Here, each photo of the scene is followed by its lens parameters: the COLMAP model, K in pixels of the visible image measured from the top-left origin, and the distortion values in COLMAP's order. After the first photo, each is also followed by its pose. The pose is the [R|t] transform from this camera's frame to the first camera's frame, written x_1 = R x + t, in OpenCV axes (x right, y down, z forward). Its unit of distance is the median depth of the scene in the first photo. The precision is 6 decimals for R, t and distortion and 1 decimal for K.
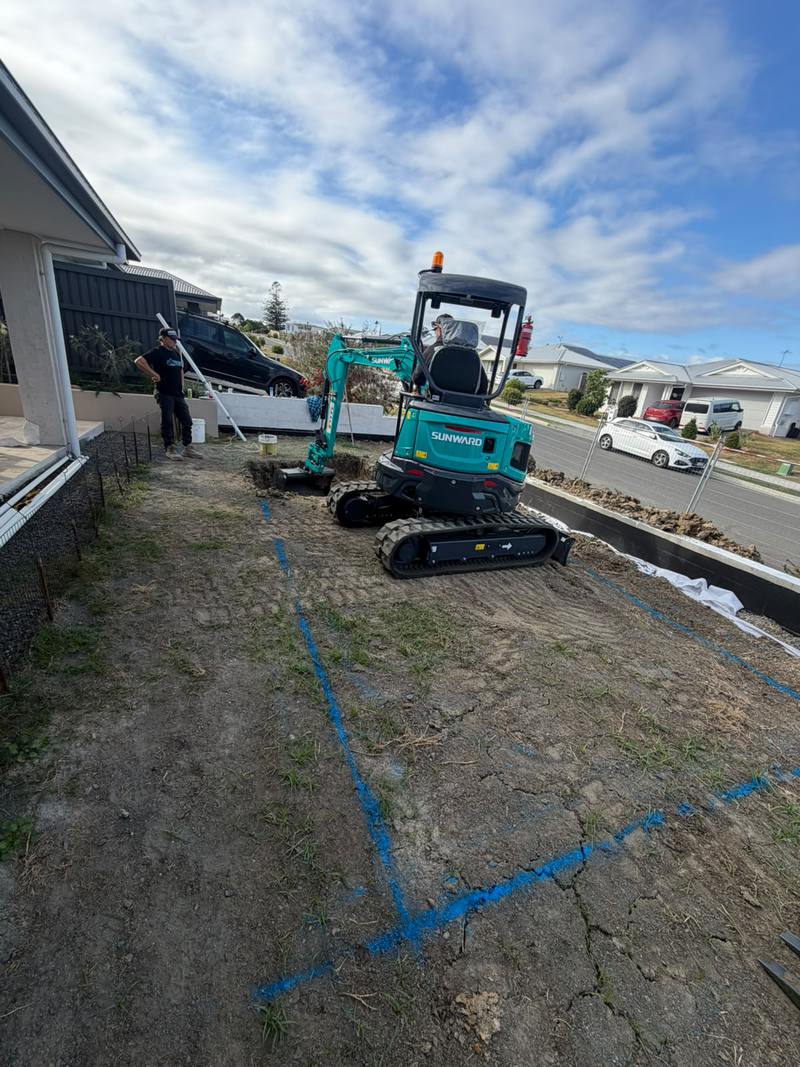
lens RADIAL K [[433.5, 0, 400.0], [0, 433.5, 533.5], [0, 0, 1]] dist [-0.000749, -0.000150]
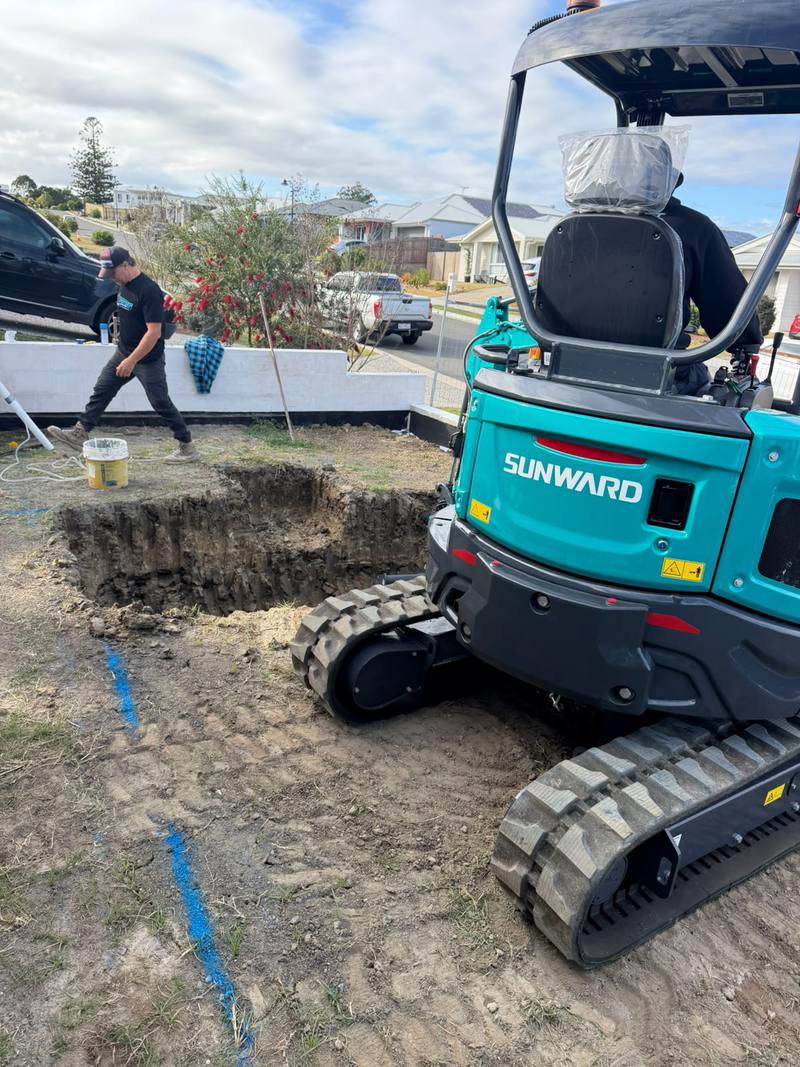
lens RADIAL K [[761.6, 0, 400.0], [0, 761.6, 533.5], [0, 0, 1]] dist [0.045462, -0.075522]
pose [[0.994923, -0.067728, 0.074443, -0.077293], [0.069376, 0.997394, -0.019780, -0.099949], [-0.072910, 0.024844, 0.997029, 0.225715]]
